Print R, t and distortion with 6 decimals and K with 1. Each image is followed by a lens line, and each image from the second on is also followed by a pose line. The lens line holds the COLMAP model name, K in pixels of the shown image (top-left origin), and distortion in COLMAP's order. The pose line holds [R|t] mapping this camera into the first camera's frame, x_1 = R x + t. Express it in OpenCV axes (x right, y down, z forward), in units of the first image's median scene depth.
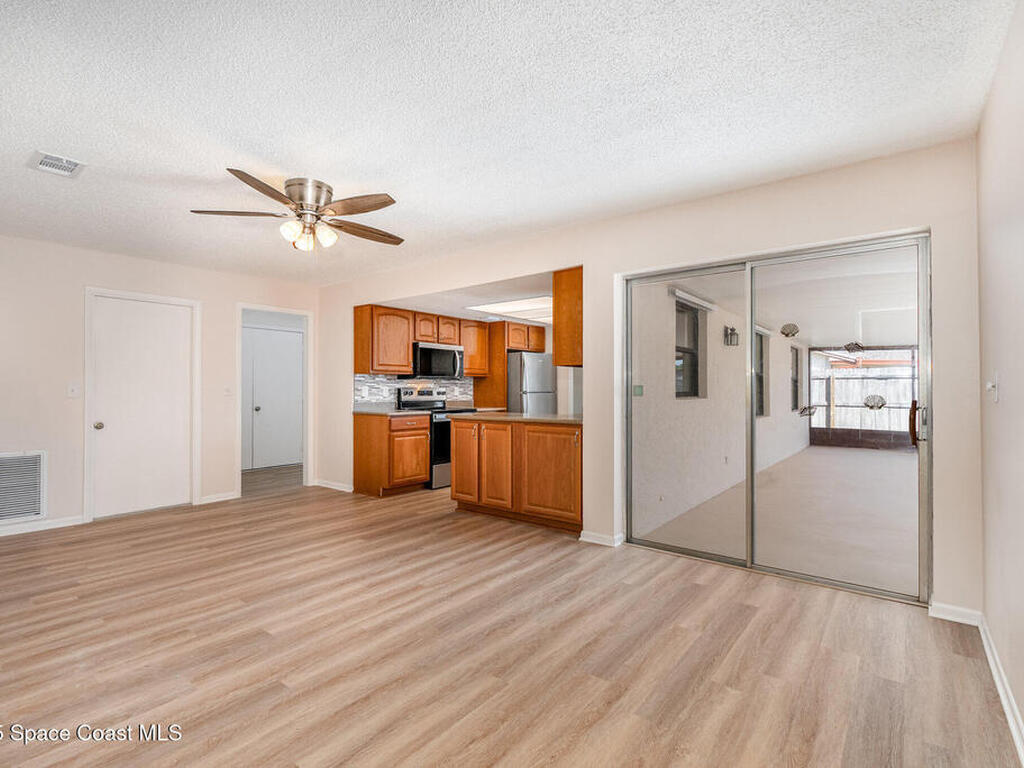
lens RADIAL K [[505.5, 0, 512.0], [0, 505.5, 384.0], [0, 0, 1]] dist [-0.000326, 0.001209]
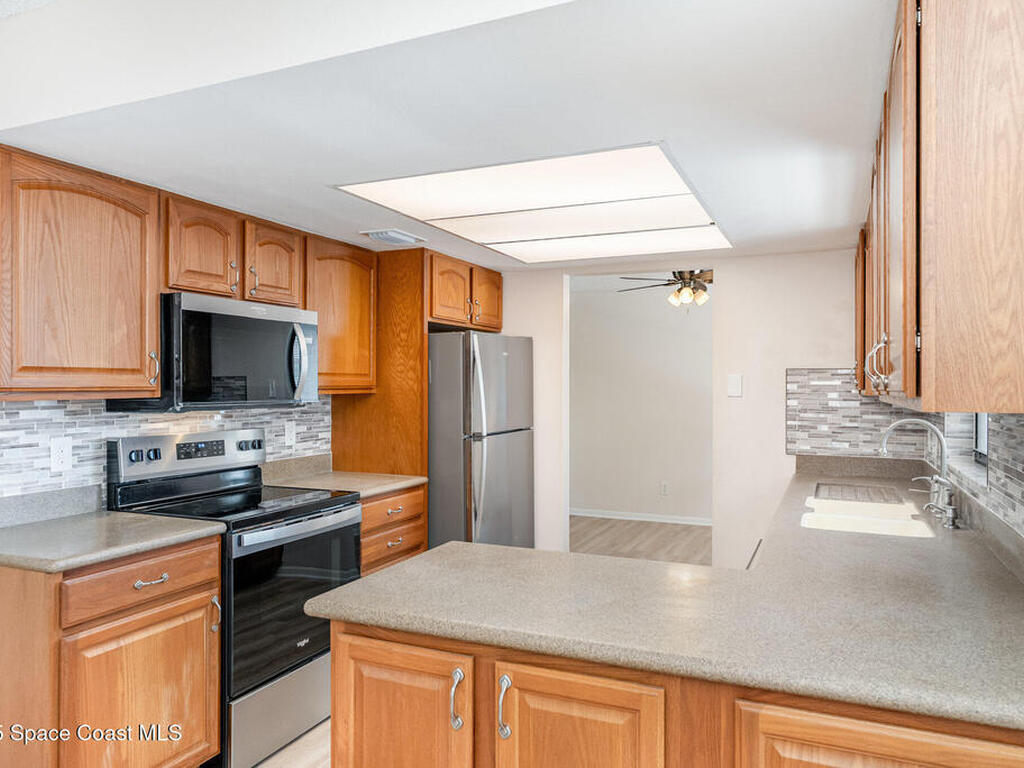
lens RADIAL K [[738.7, 0, 512.0], [0, 738.7, 384.0], [0, 0, 1]] dist [-0.001071, 0.001907]
pose [[0.970727, 0.002432, 0.240173, -0.095717], [-0.004987, 0.999937, 0.010032, -0.033184], [-0.240134, -0.010936, 0.970678, 0.511771]]
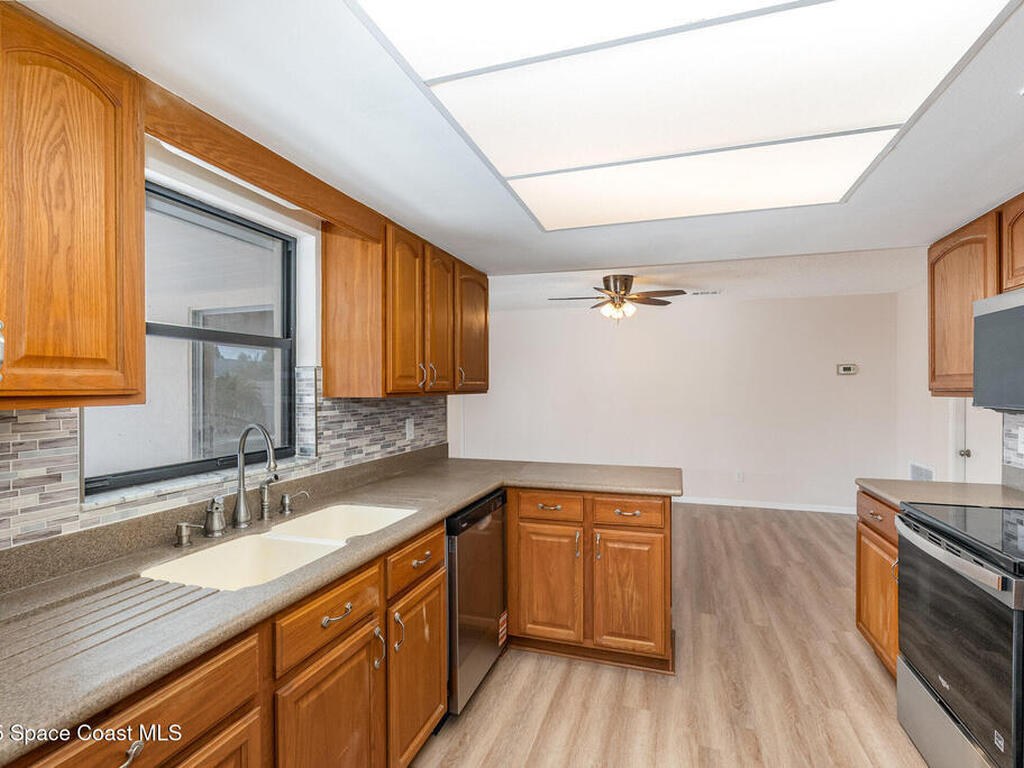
lens RADIAL K [[525.3, 0, 512.0], [0, 525.3, 384.0], [0, 0, 1]] dist [-0.000185, 0.000210]
pose [[-0.939532, 0.001408, -0.342459, 0.220773], [0.007892, 0.999815, -0.017540, -0.024822], [0.342371, -0.019182, -0.939369, 1.208623]]
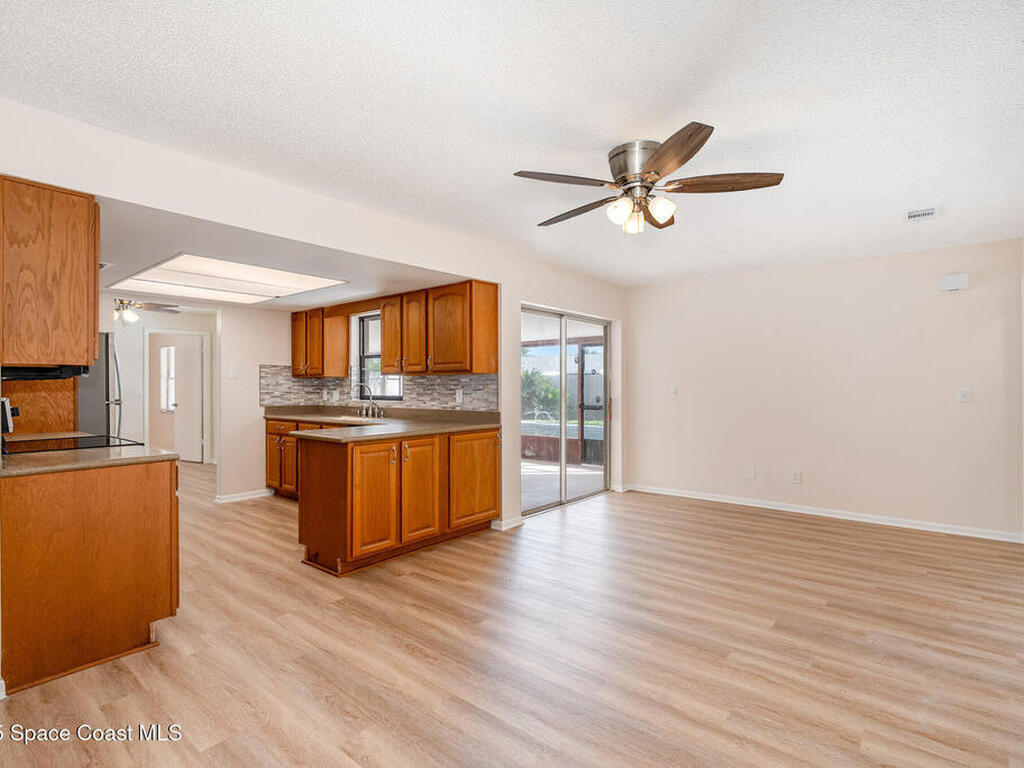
lens RADIAL K [[505.5, 0, 512.0], [0, 505.5, 384.0], [0, 0, 1]] dist [-0.000326, 0.001209]
pose [[0.032285, 0.005118, 0.999466, -0.620787], [-0.010304, 0.999935, -0.004788, -0.006665], [-0.999426, -0.010144, 0.032336, 0.597163]]
